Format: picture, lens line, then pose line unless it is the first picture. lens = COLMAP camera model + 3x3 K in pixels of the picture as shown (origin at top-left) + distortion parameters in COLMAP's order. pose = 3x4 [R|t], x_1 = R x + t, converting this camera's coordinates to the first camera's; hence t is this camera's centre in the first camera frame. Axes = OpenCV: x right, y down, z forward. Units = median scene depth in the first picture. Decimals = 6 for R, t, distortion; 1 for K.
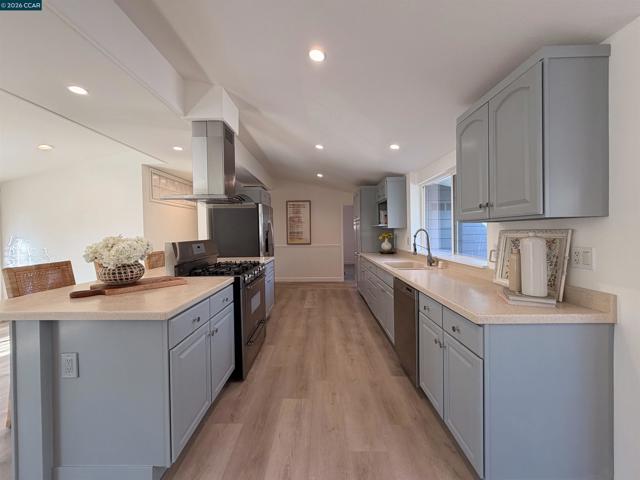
lens RADIAL K [[256.8, 0, 319.2], [0, 256.8, 235.7], [0, 0, 1]] dist [0.002007, 0.000107]
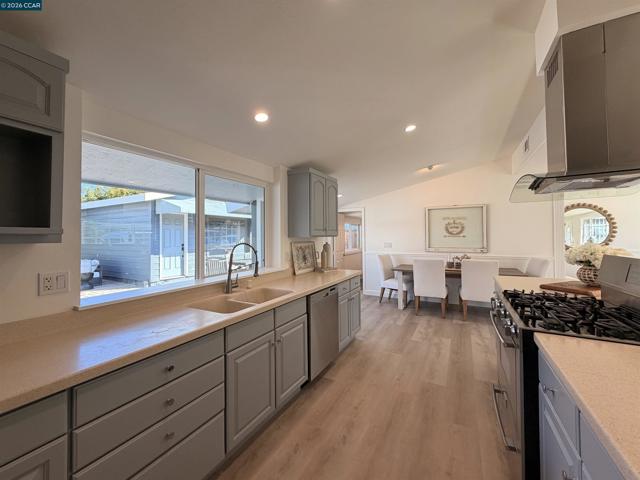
lens RADIAL K [[256.8, 0, 317.7], [0, 256.8, 236.7], [0, 0, 1]] dist [0.002007, 0.000107]
pose [[-0.874818, 0.015909, 0.484191, -0.180918], [0.024517, 0.999634, 0.011453, -0.061035], [-0.483831, 0.021890, -0.874888, 1.987090]]
